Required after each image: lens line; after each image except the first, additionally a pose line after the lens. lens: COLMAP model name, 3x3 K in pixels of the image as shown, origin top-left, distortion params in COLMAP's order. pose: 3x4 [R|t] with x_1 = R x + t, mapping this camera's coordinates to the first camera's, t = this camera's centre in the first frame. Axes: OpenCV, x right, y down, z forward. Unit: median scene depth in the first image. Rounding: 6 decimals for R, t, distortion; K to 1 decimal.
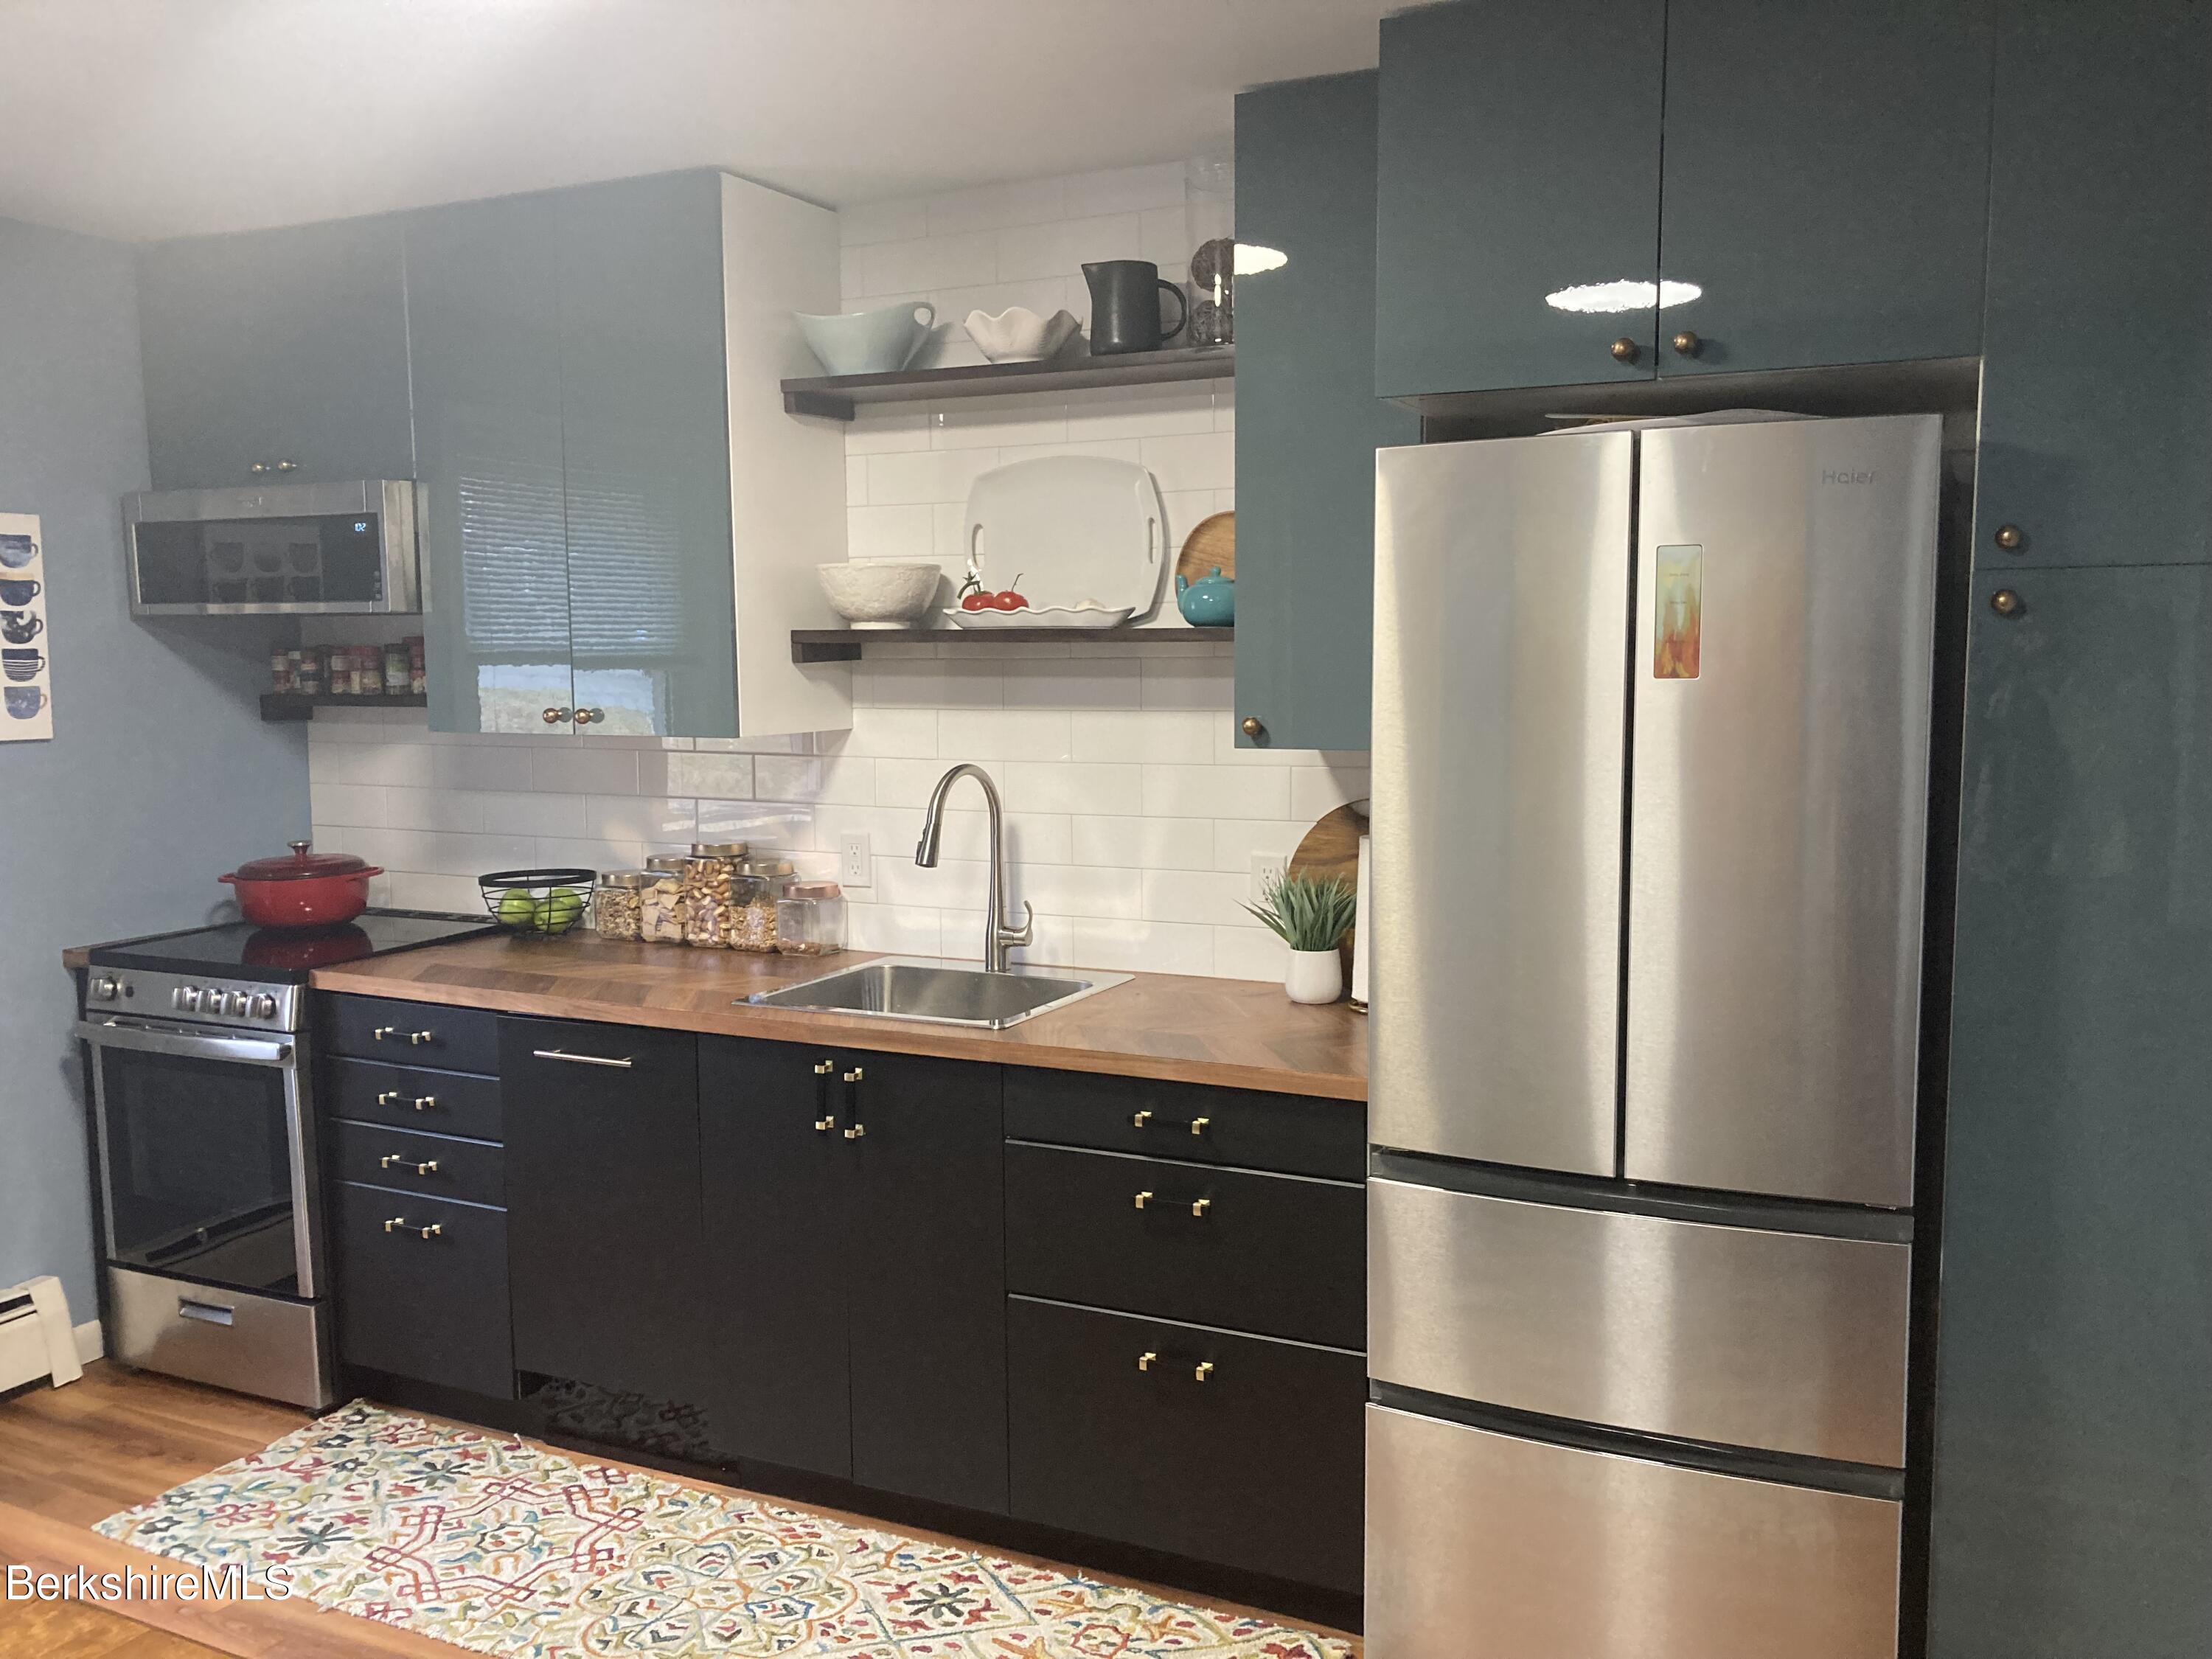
lens RADIAL K [[1810.6, 0, 1109.4], [0, 1810.6, 846.2], [0, 0, 1]] dist [0.014210, -0.000846]
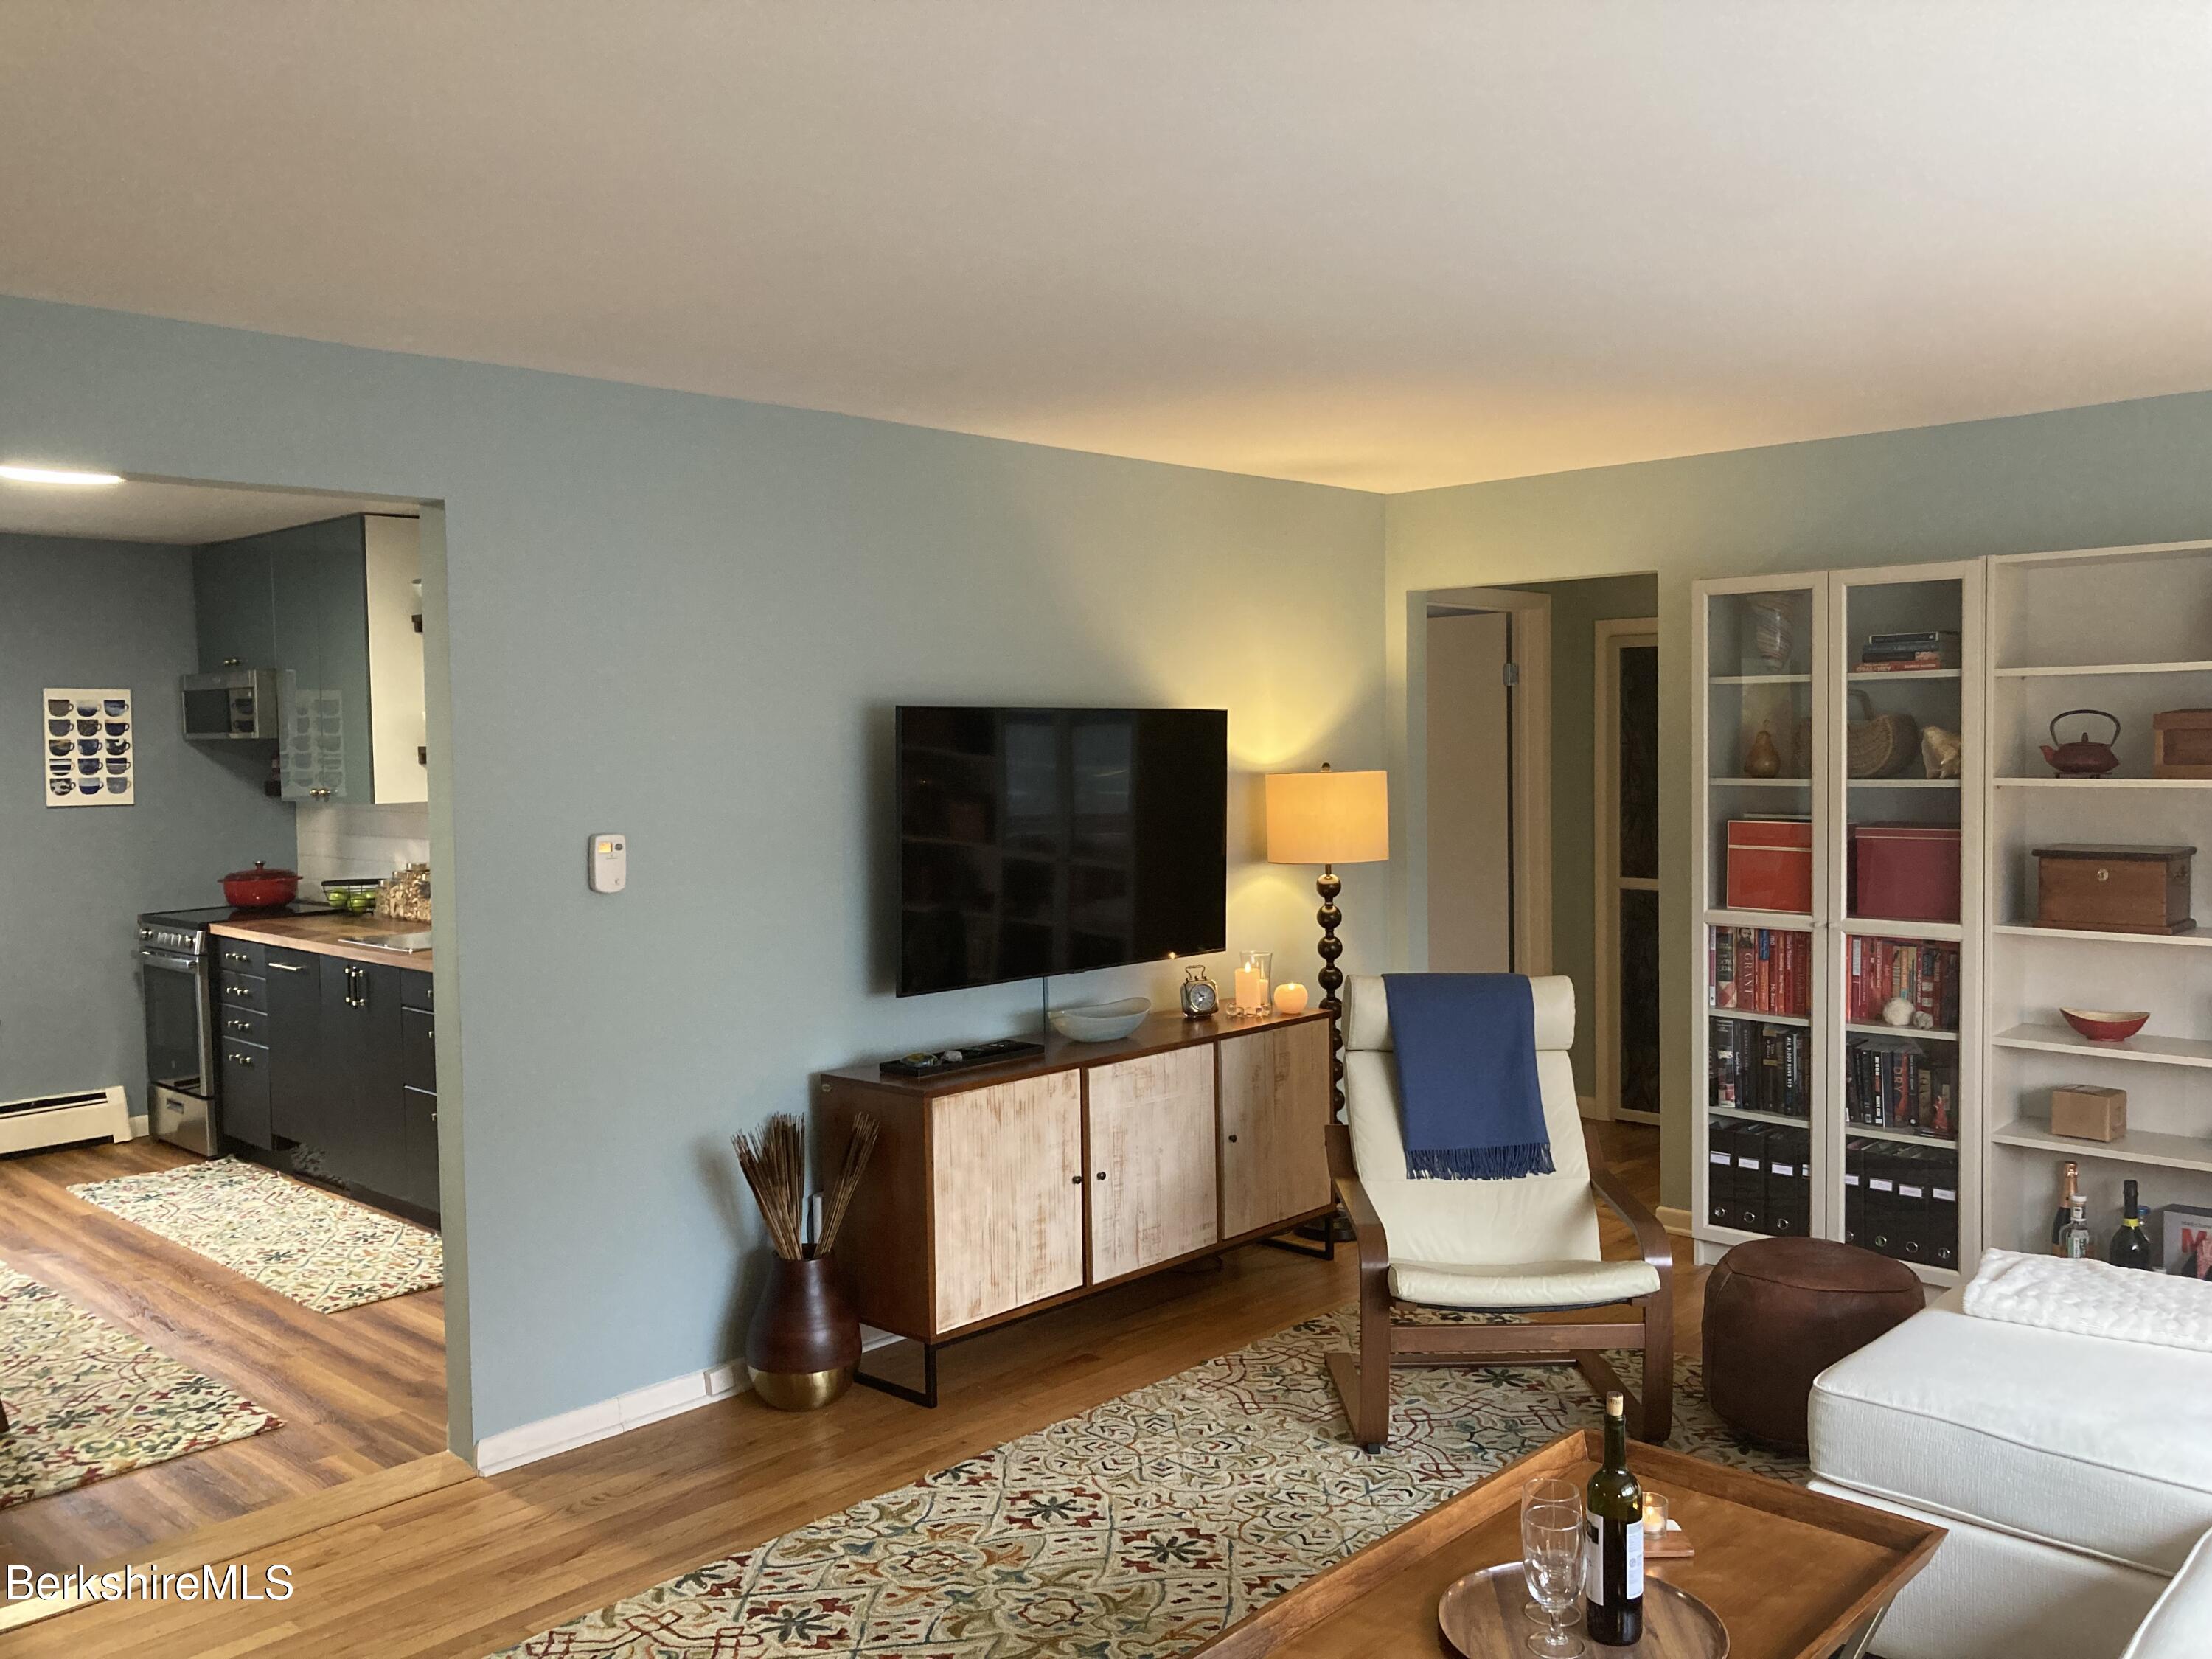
lens RADIAL K [[1810.0, 0, 1103.8], [0, 1810.0, 823.9], [0, 0, 1]] dist [0.002740, 0.012522]
pose [[0.951857, 0.007895, -0.306441, 1.051344], [-0.026002, 0.998145, -0.055051, 0.043620], [0.305438, 0.060368, 0.950296, -0.544734]]
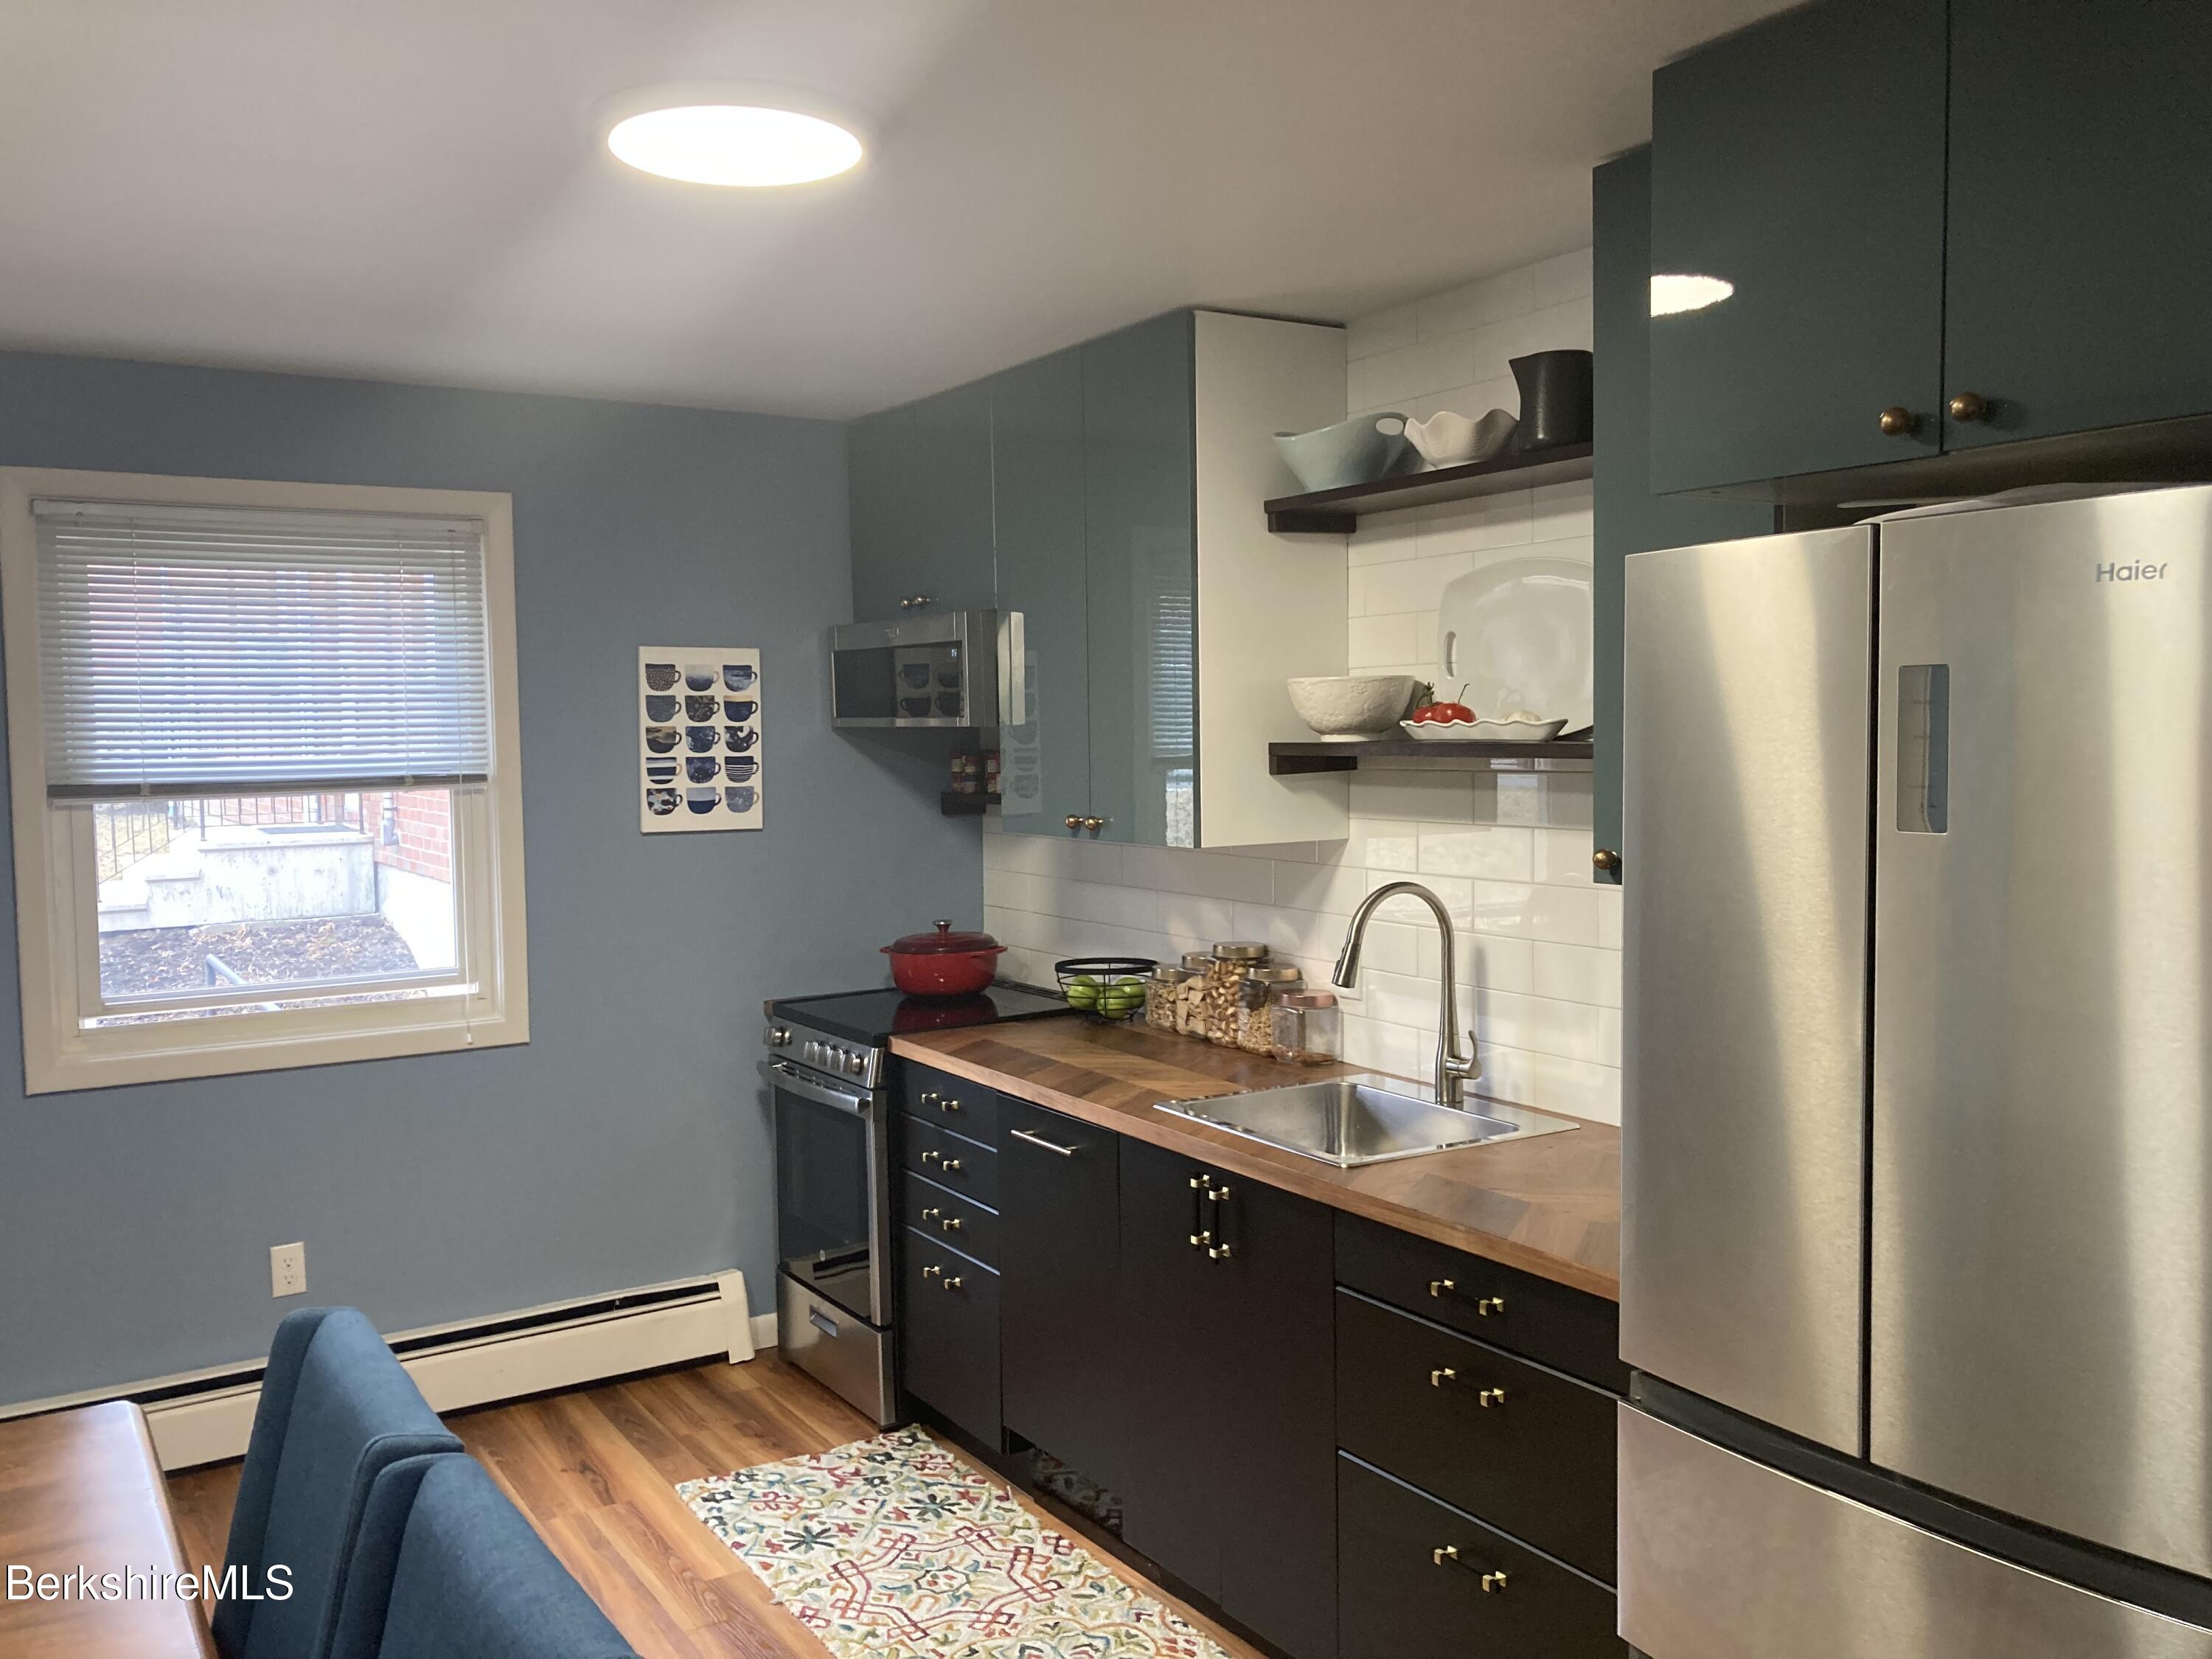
lens RADIAL K [[1795.1, 0, 1098.3], [0, 1795.1, 820.3], [0, 0, 1]] dist [0.111314, -0.345319]
pose [[0.846928, 0.022671, -0.531224, 0.275750], [-0.050308, 0.998025, -0.037612, -0.032196], [0.529323, 0.058579, 0.846396, 0.094289]]
